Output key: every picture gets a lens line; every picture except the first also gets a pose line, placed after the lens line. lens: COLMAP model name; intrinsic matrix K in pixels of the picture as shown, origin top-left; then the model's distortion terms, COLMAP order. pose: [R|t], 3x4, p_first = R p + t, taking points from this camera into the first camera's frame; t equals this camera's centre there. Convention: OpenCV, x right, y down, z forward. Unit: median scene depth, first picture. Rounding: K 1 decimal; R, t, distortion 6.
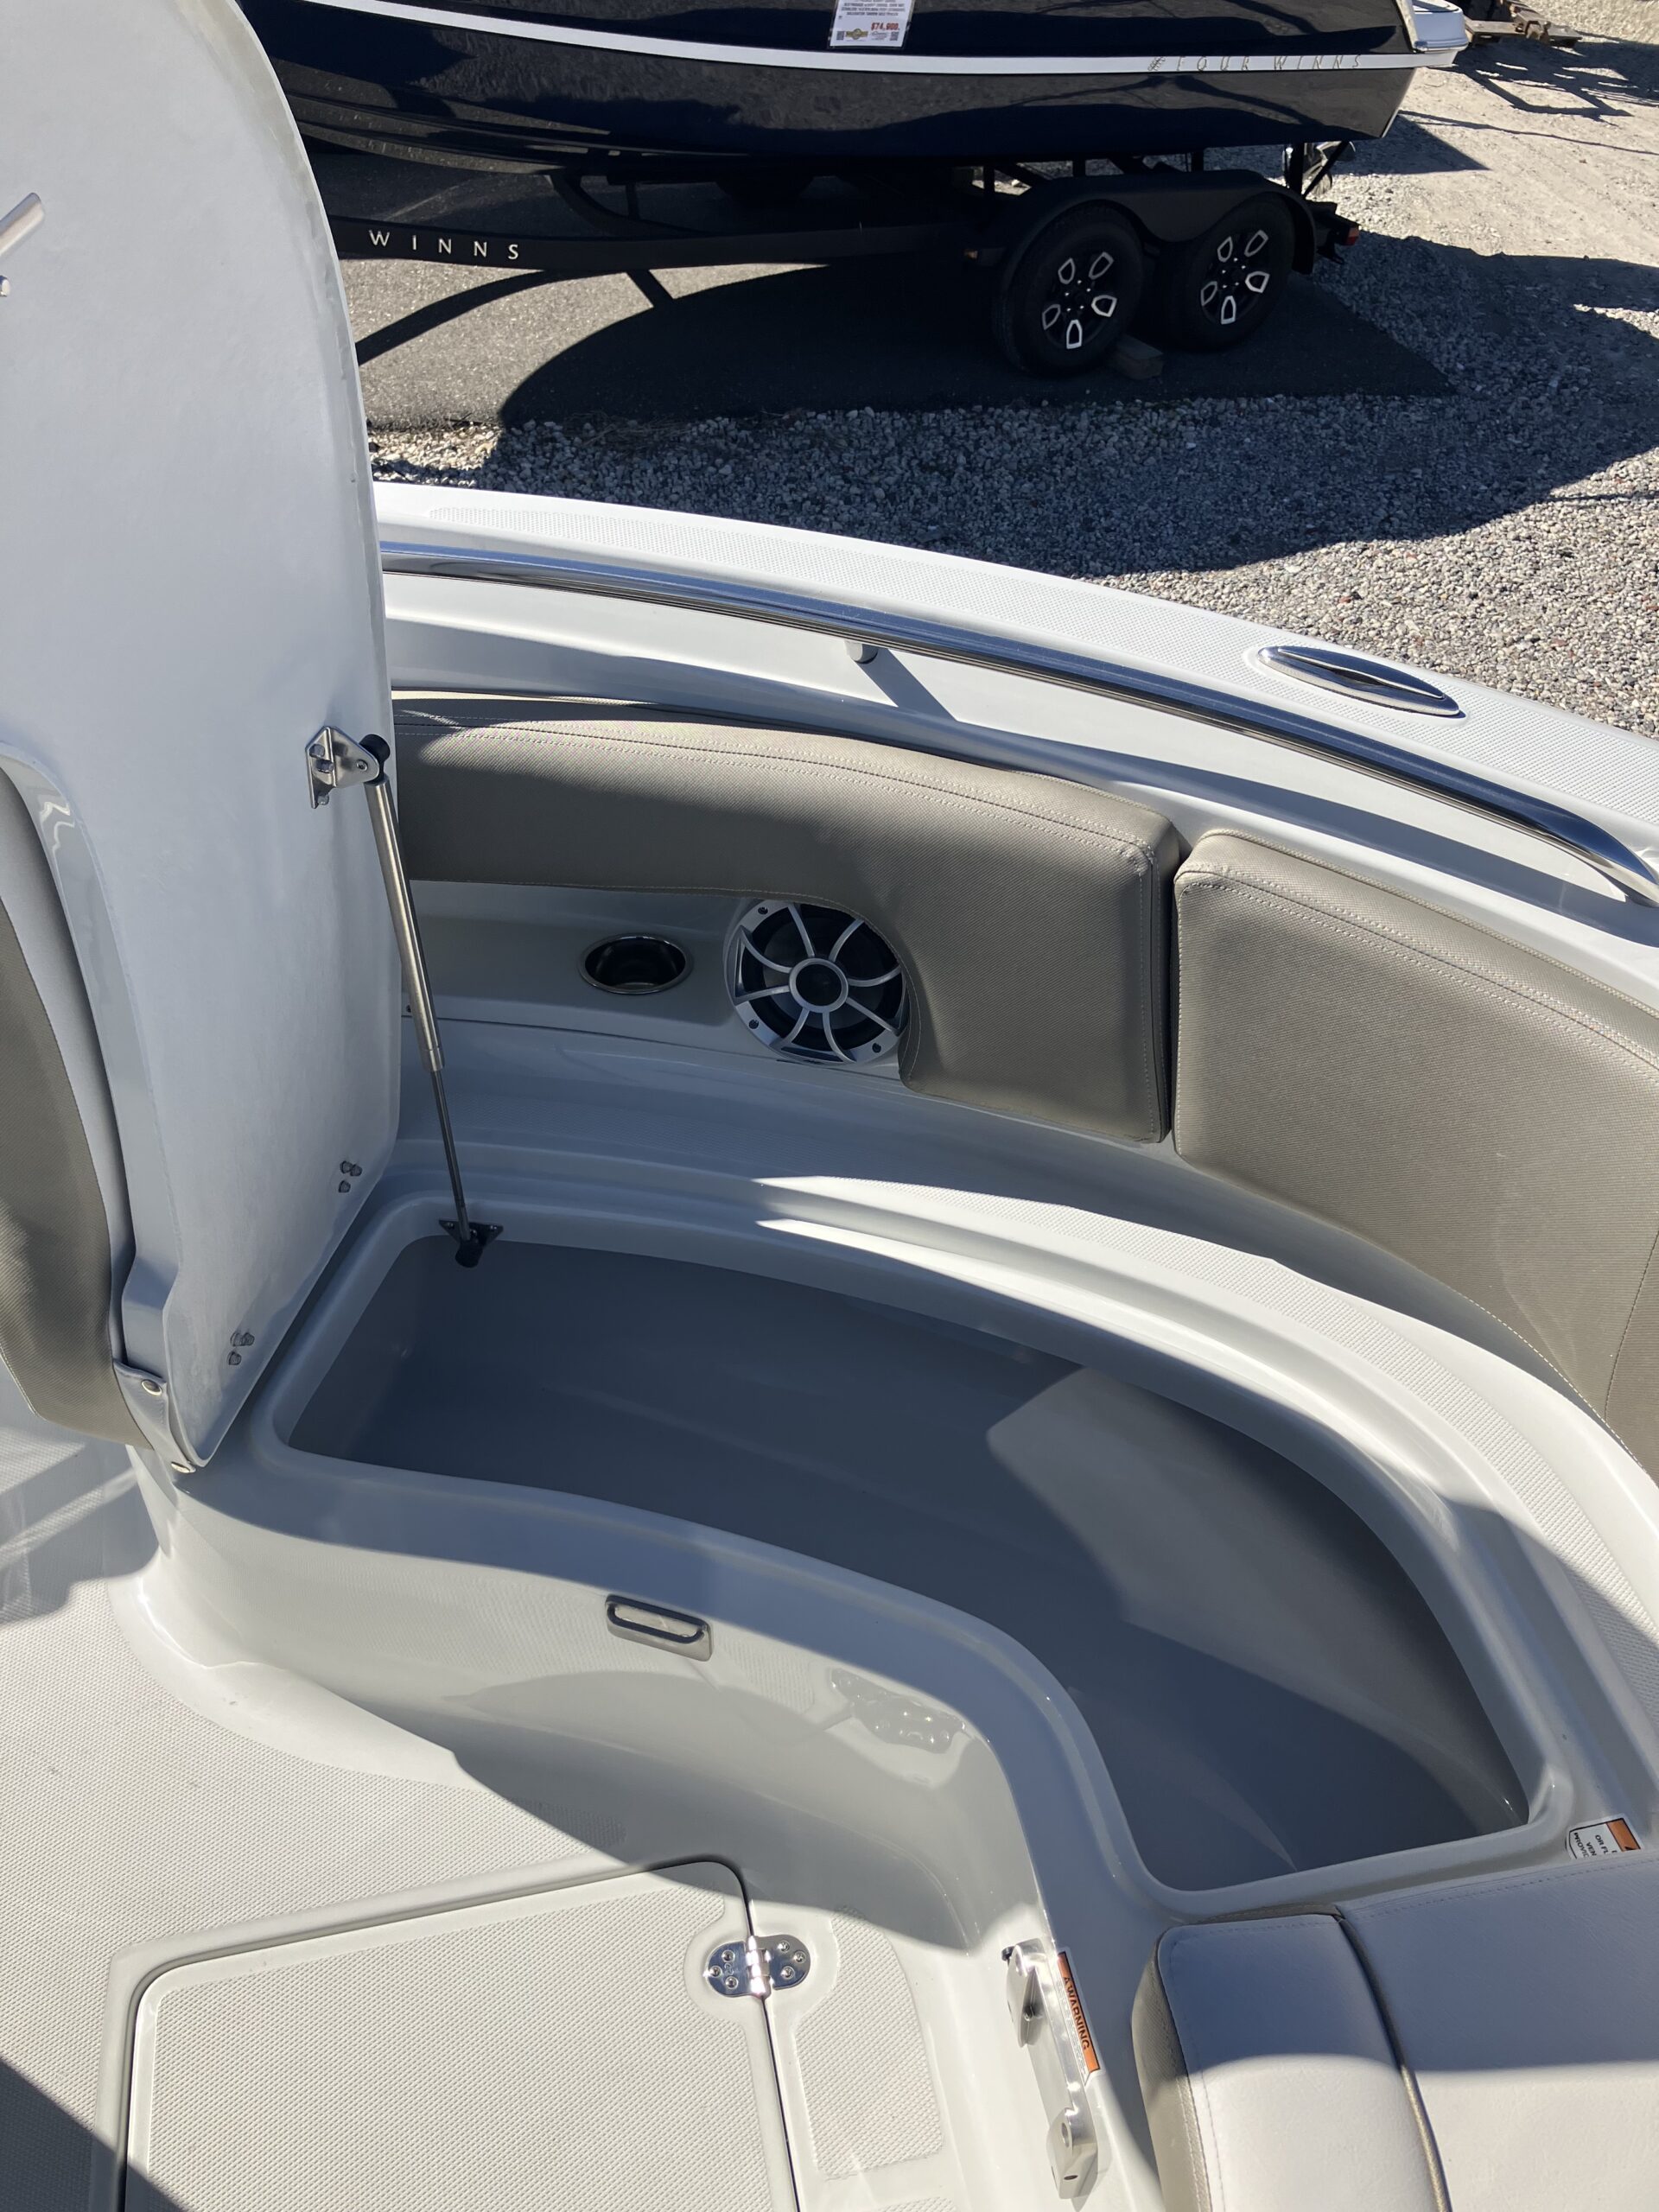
lens RADIAL K [[1829.2, 0, 807.2], [0, 1829.2, 1093.6], [0, 0, 1]] dist [0.019638, -0.027352]
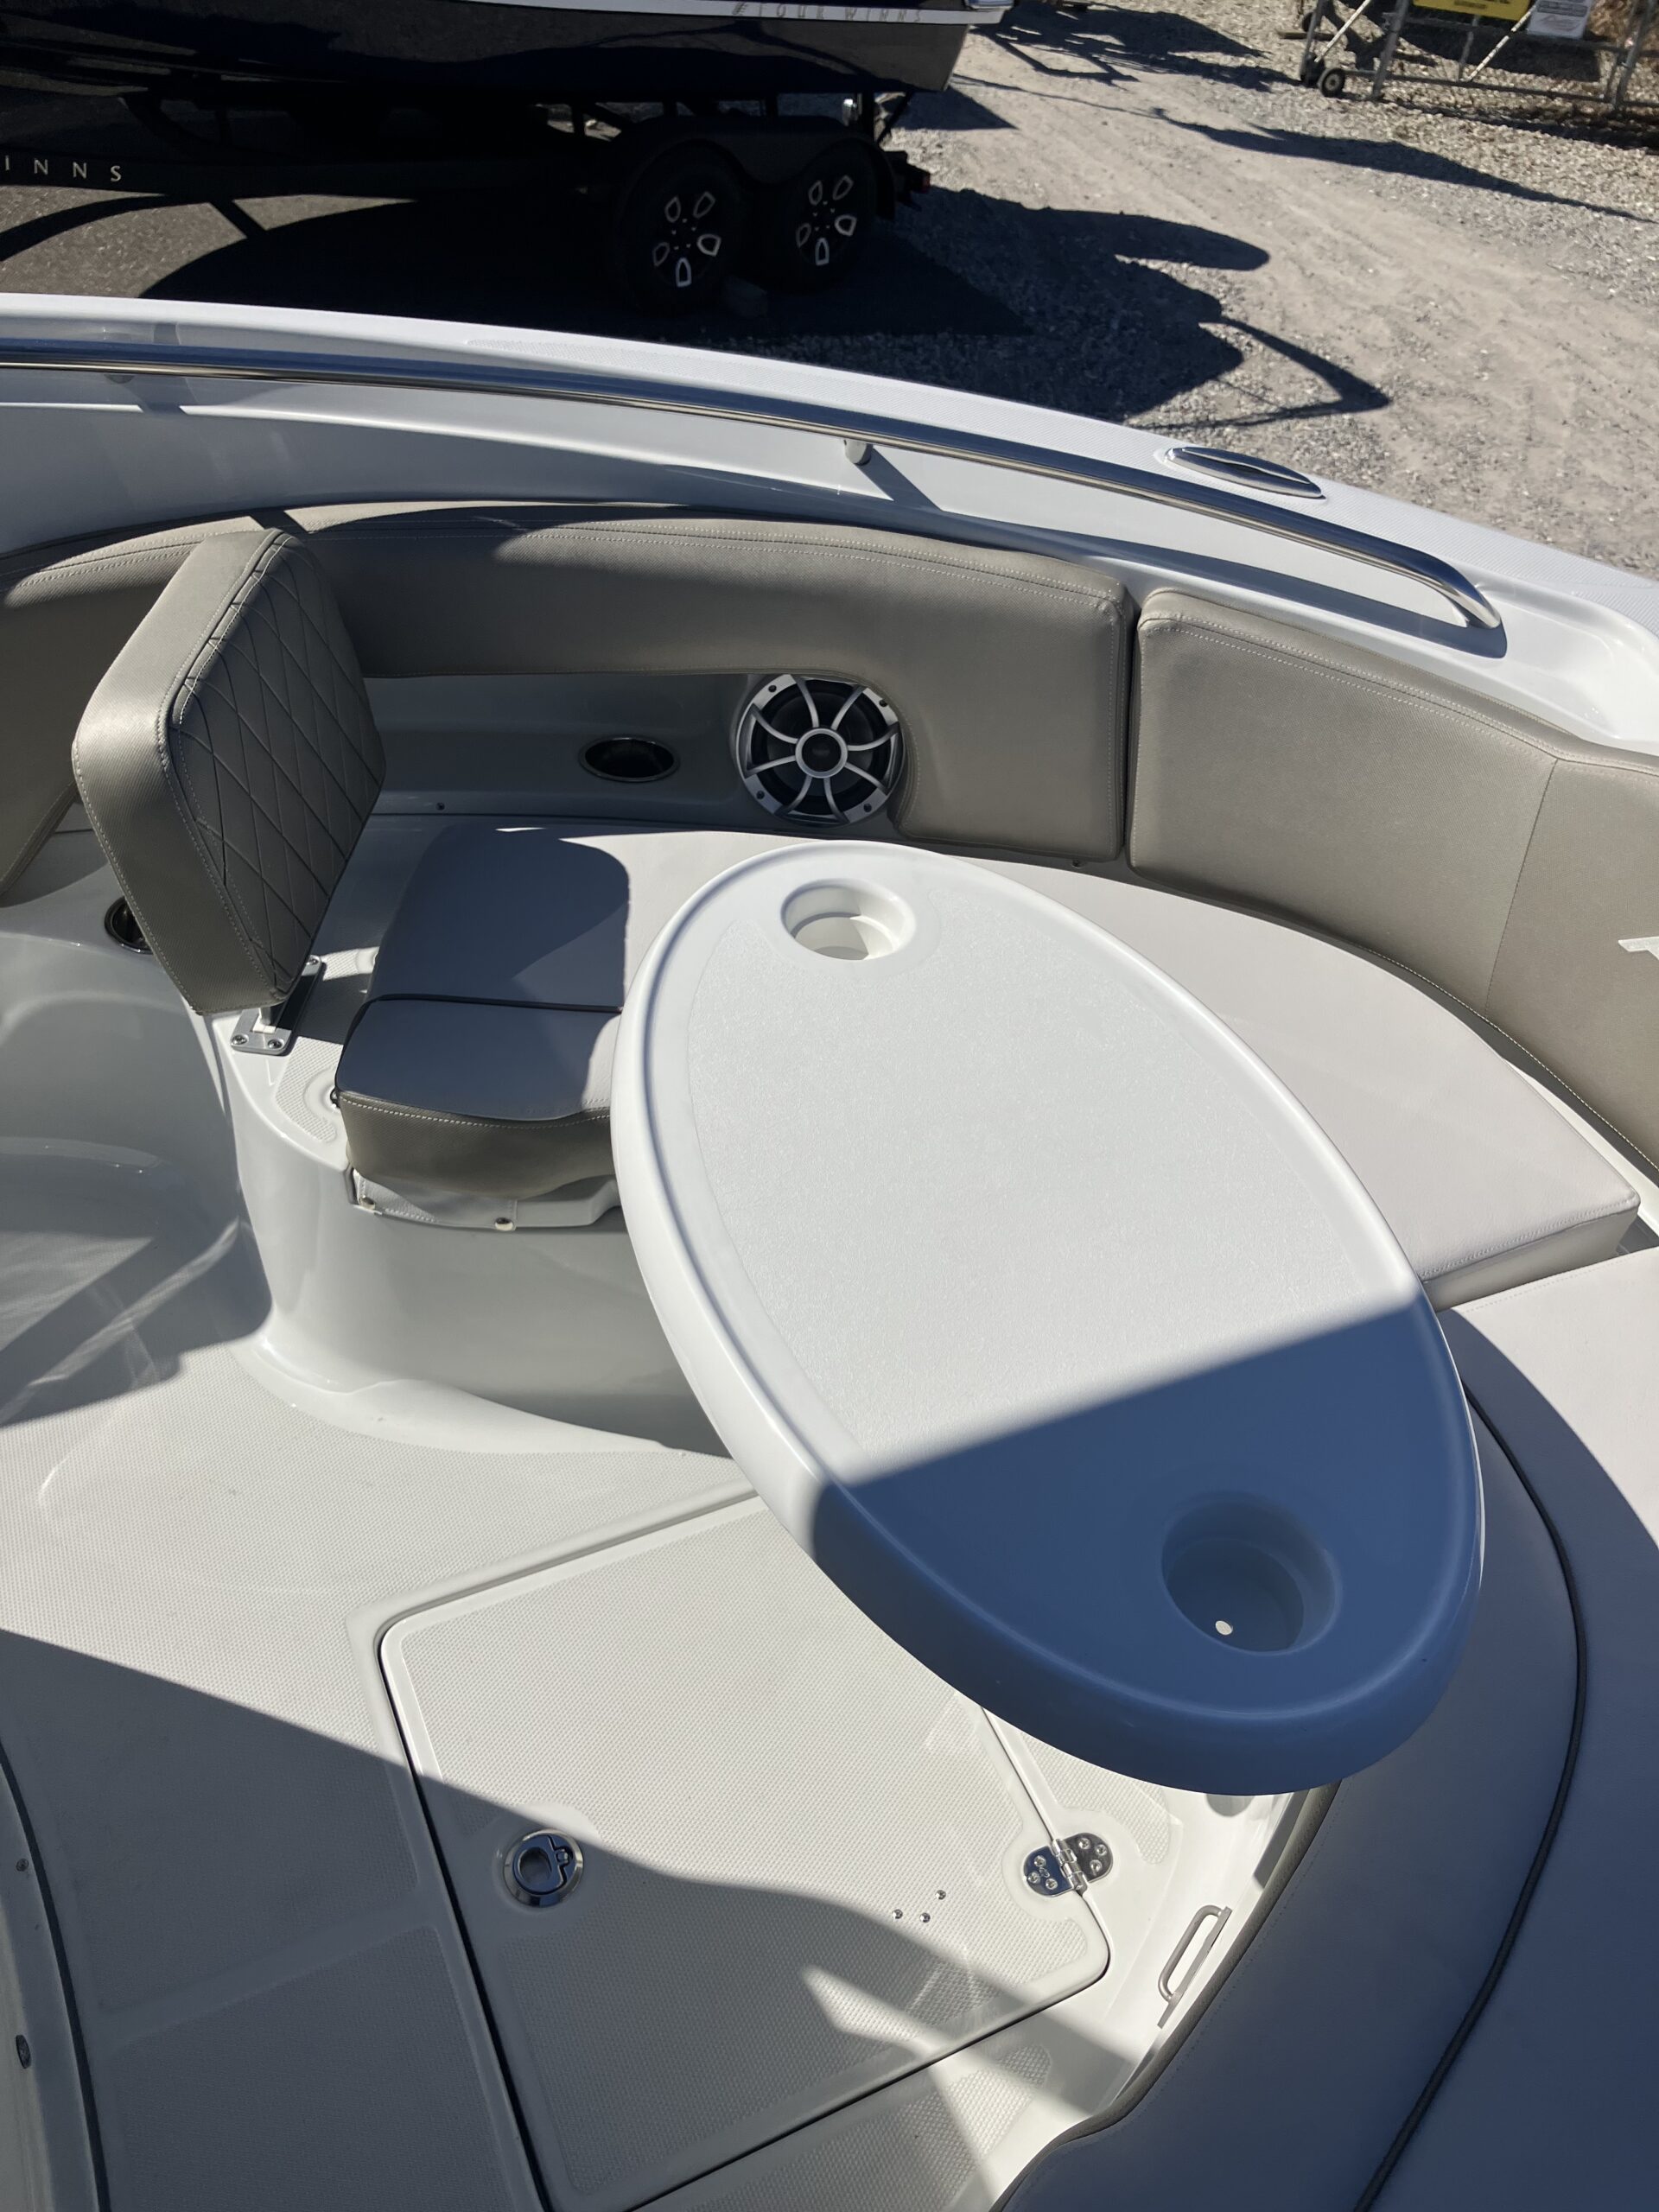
lens RADIAL K [[1829.2, 0, 859.3], [0, 1829.2, 1121.7], [0, 0, 1]] dist [0.019638, -0.027352]
pose [[0.964352, -0.100424, 0.244827, -0.060192], [0.092981, 0.994790, 0.041802, 0.027722], [-0.247749, -0.017548, 0.968665, -0.032505]]
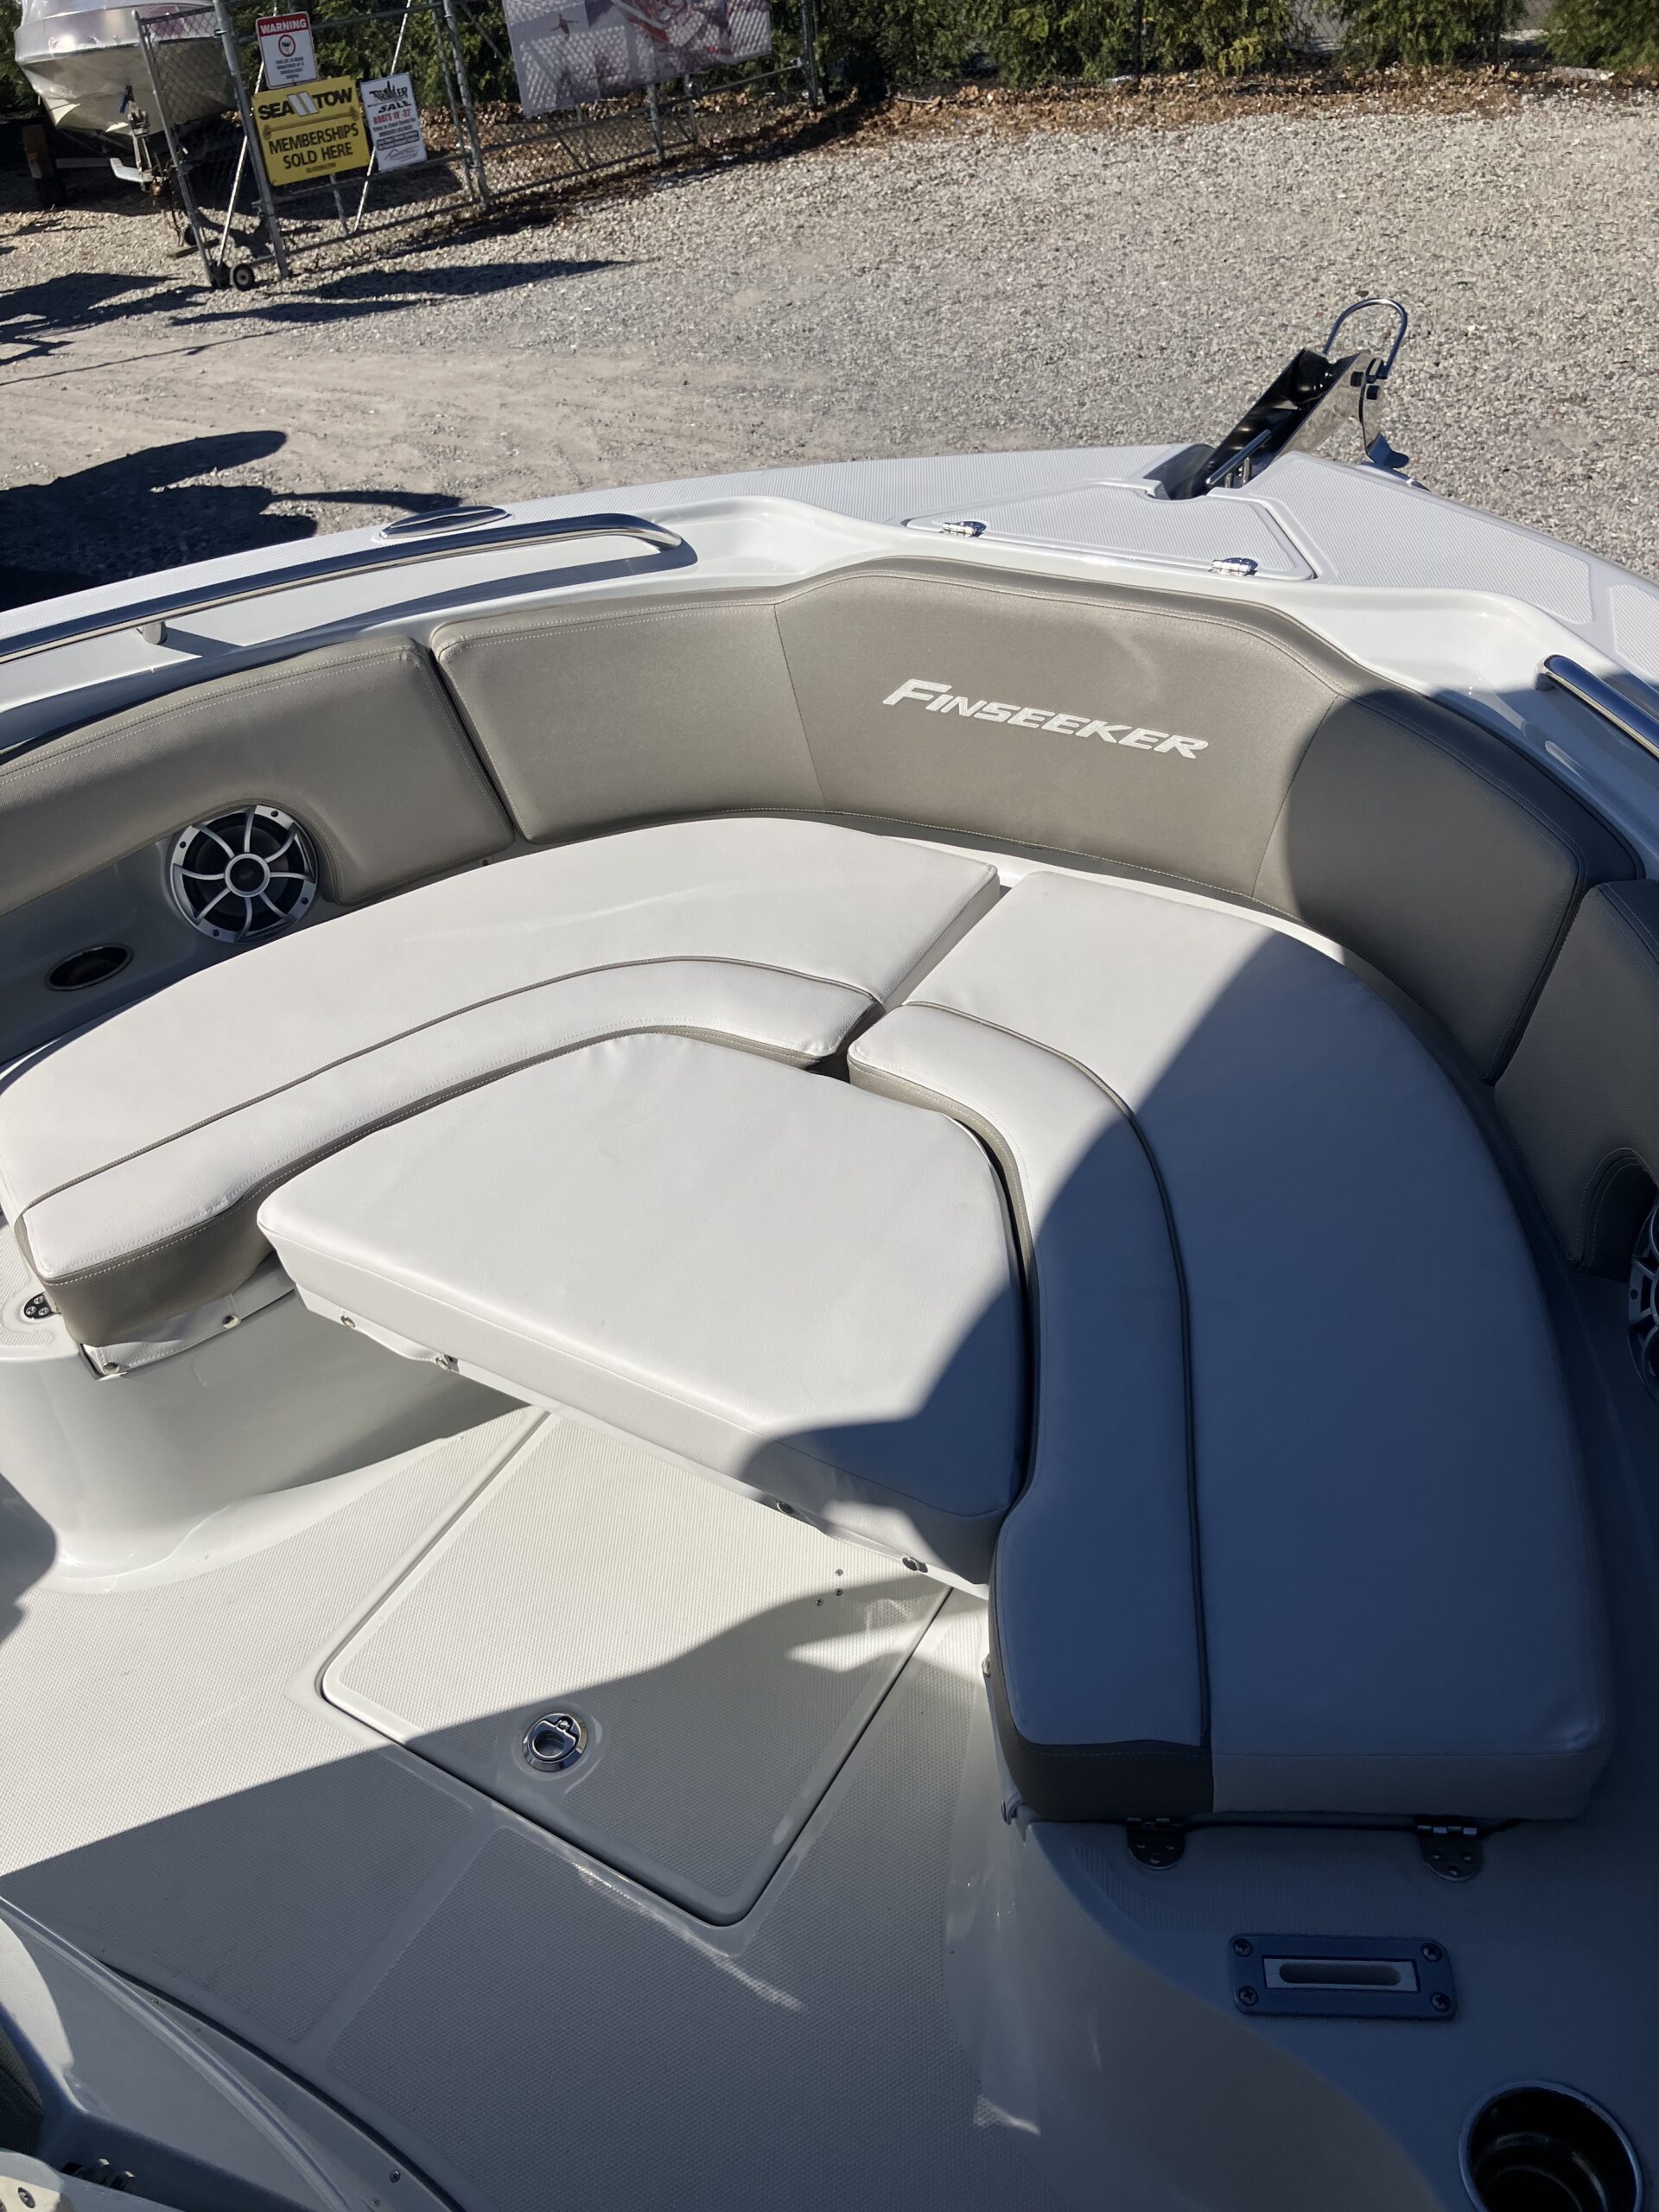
lens RADIAL K [[1829.2, 0, 824.0], [0, 1829.2, 1107.8], [0, 0, 1]] dist [0.019638, -0.027352]
pose [[0.674207, -0.524810, 0.519633, -0.108331], [0.578445, 0.812689, 0.070273, 0.050343], [-0.459180, 0.253200, 0.851495, -0.069668]]
